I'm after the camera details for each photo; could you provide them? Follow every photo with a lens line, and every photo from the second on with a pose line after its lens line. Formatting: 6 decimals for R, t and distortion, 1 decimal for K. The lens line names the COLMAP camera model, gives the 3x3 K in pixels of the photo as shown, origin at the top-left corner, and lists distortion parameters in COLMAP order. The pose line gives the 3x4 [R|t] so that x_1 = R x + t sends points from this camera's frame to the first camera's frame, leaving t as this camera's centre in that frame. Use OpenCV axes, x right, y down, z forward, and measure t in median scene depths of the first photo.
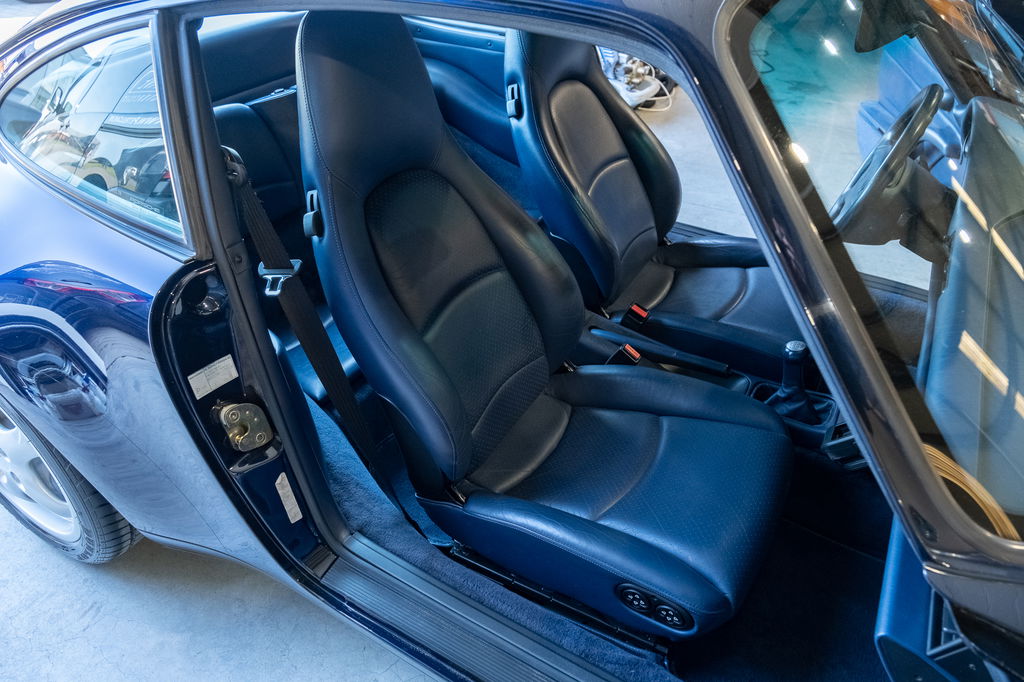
lens RADIAL K [[693.9, 0, 512.1], [0, 693.9, 342.2], [0, 0, 1]] dist [-0.010591, 0.002520]
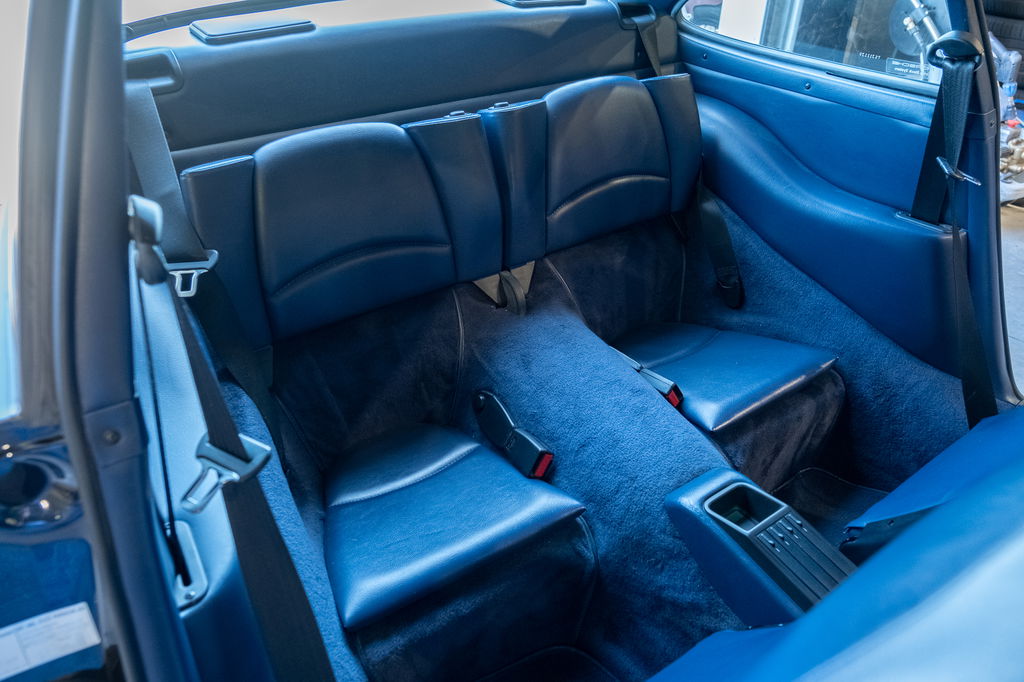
lens RADIAL K [[693.9, 0, 512.0], [0, 693.9, 339.9], [0, 0, 1]] dist [-0.010591, 0.002520]
pose [[0.905801, 0.230740, -0.355365, 0.001449], [-0.251542, 0.967762, -0.012792, -0.122519], [0.340958, 0.100976, 0.934640, 0.323422]]
